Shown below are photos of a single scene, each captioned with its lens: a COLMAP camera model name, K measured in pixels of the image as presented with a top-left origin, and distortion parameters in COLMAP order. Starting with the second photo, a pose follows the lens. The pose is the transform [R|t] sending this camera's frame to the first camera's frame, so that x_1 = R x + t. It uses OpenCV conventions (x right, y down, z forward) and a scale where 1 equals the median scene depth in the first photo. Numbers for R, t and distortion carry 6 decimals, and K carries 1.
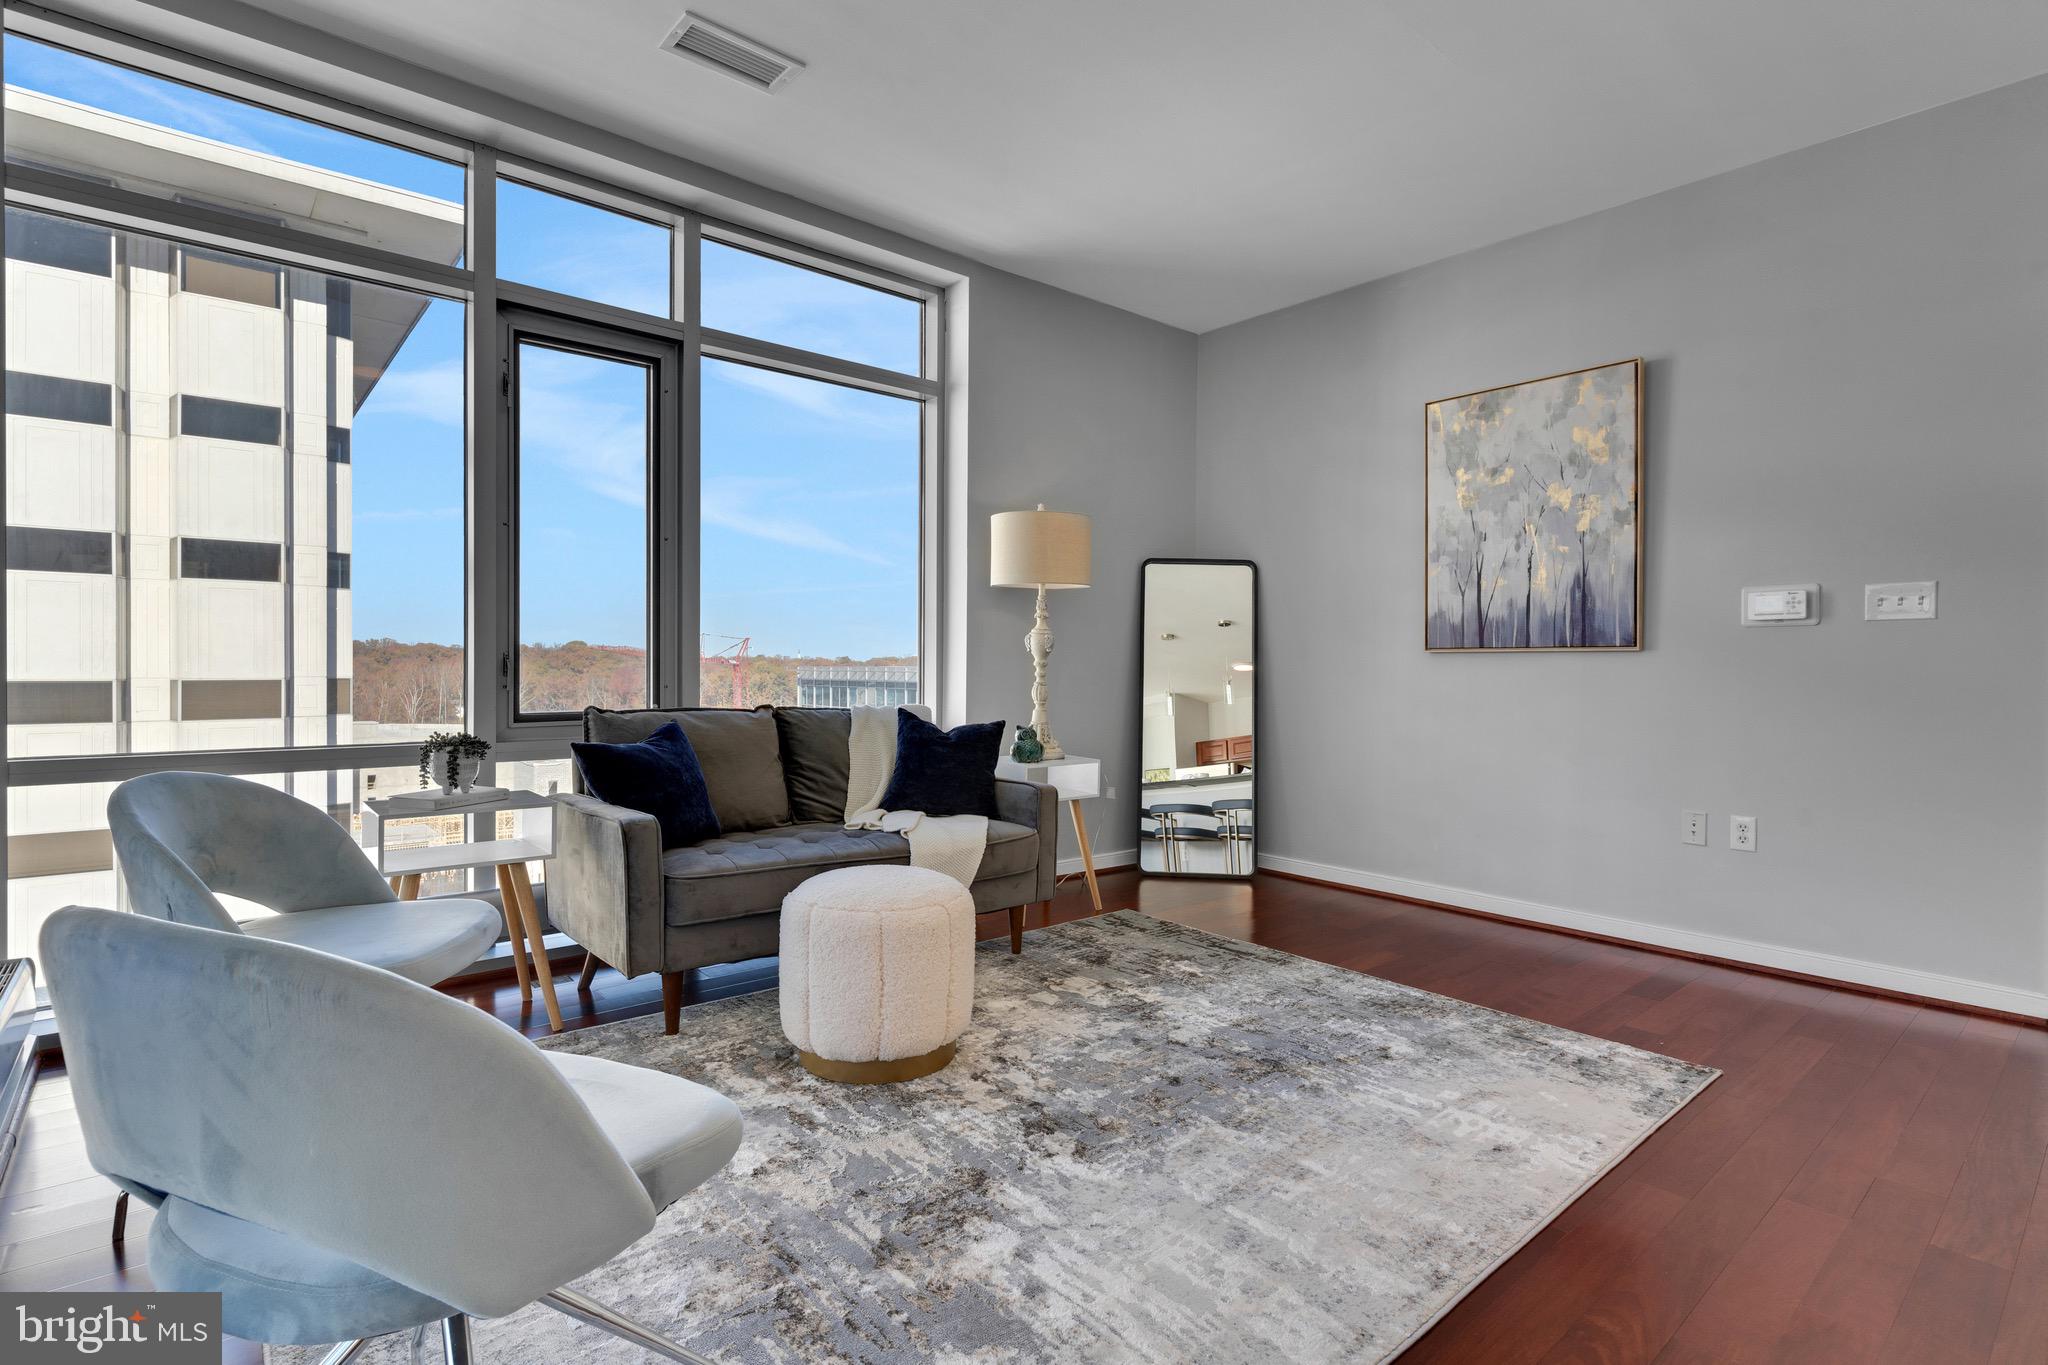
lens RADIAL K [[983.8, 0, 1020.5], [0, 983.8, 682.6], [0, 0, 1]] dist [0.002268, -0.000950]
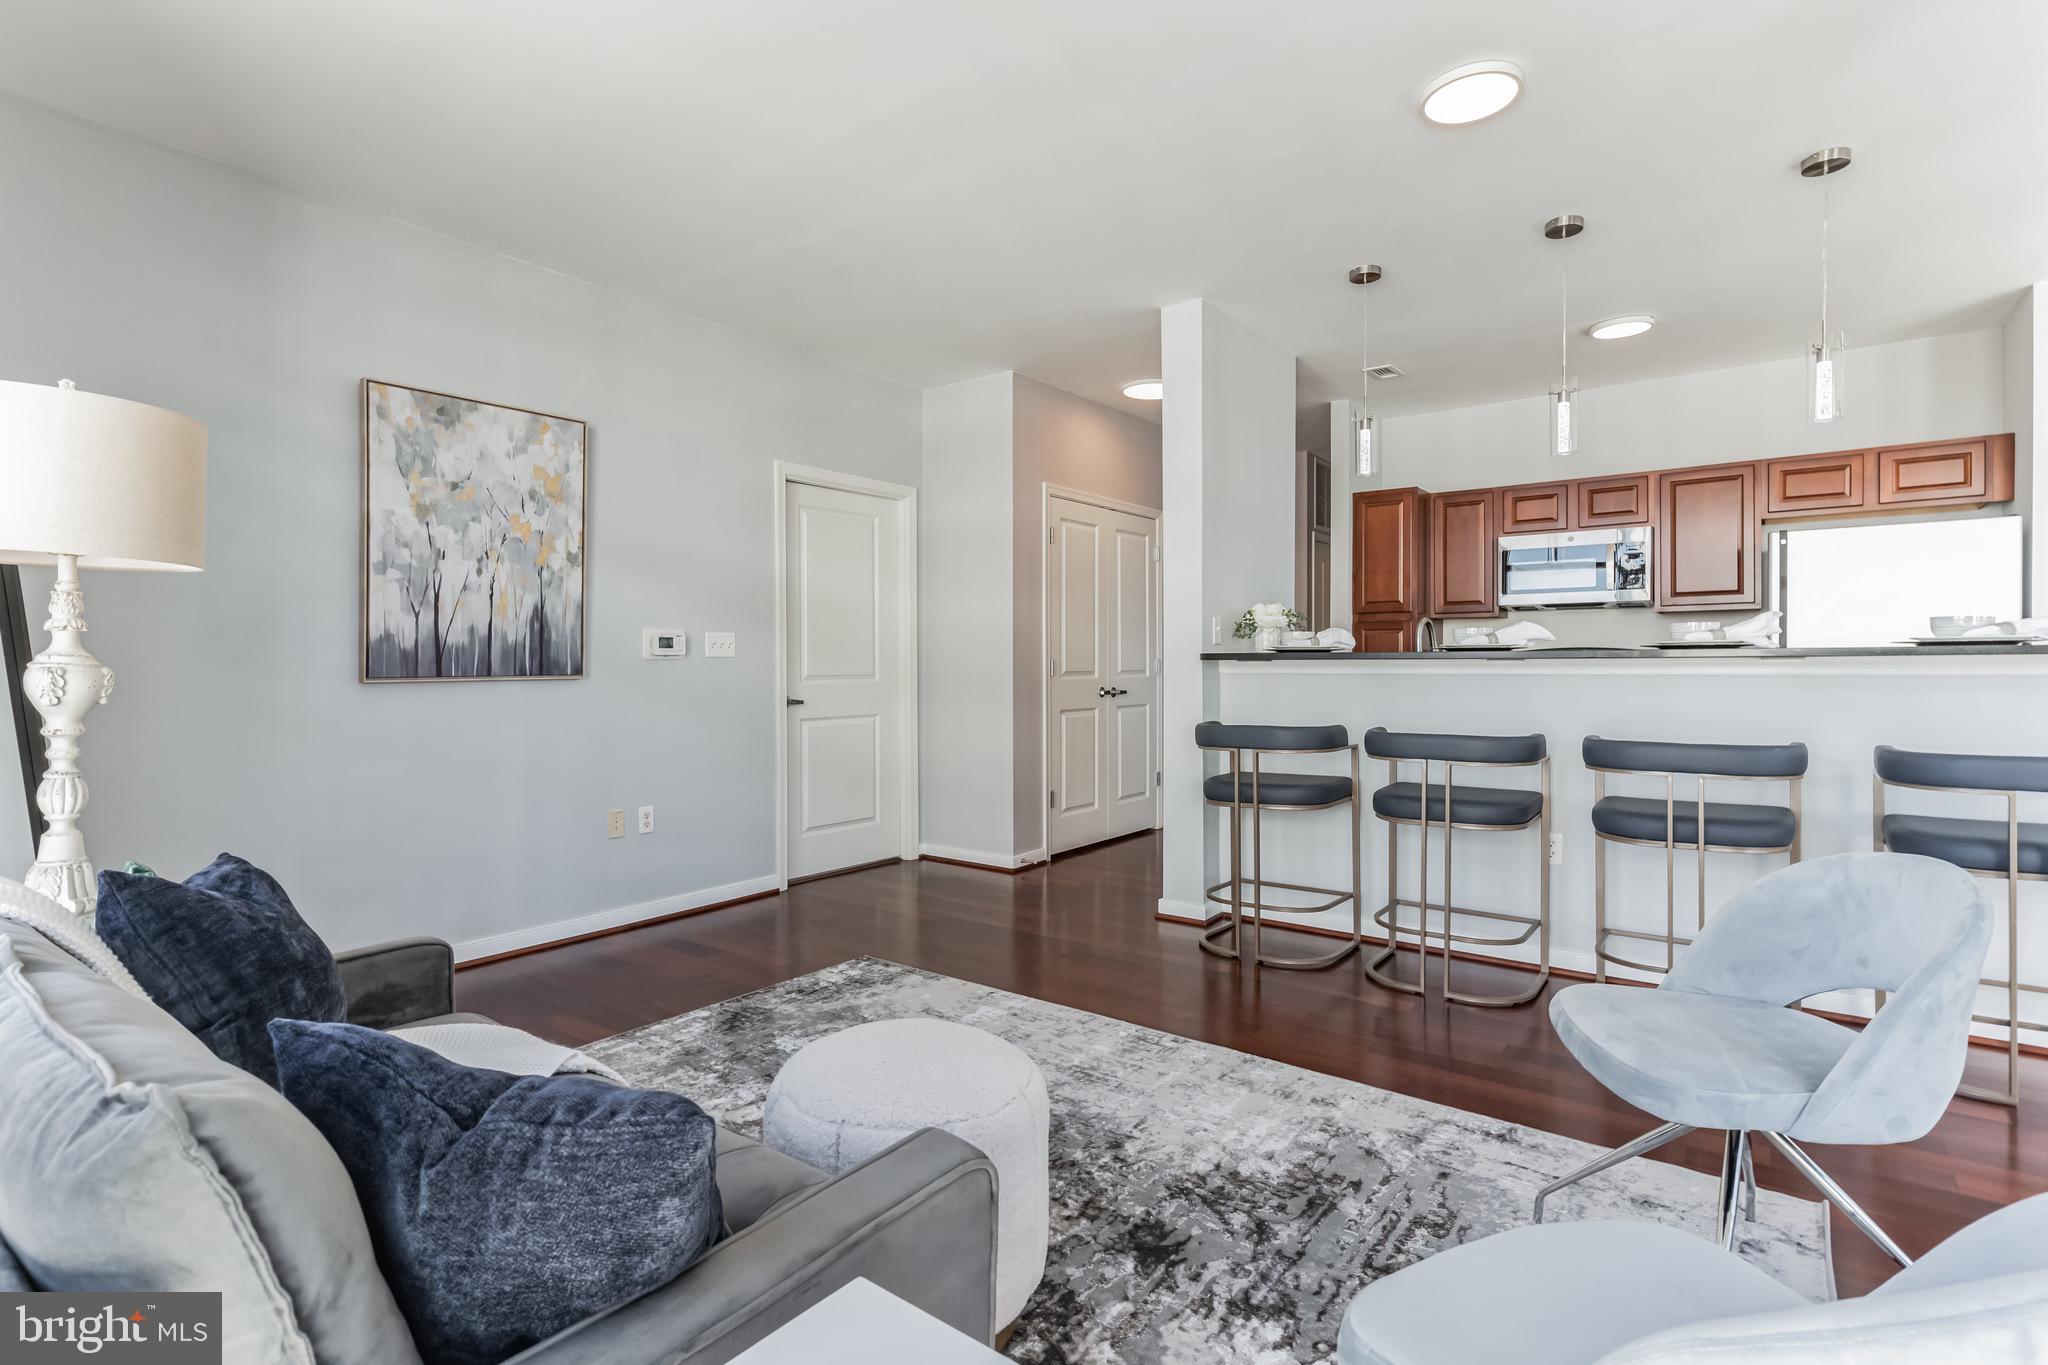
lens RADIAL K [[949.3, 0, 1031.1], [0, 949.3, 670.7], [0, 0, 1]] dist [0.001667, 0.000366]
pose [[-0.195710, -0.016081, 0.980530, -0.520647], [0.016668, 0.999667, 0.019722, -0.051591], [-0.980520, 0.020203, -0.195376, 0.671123]]
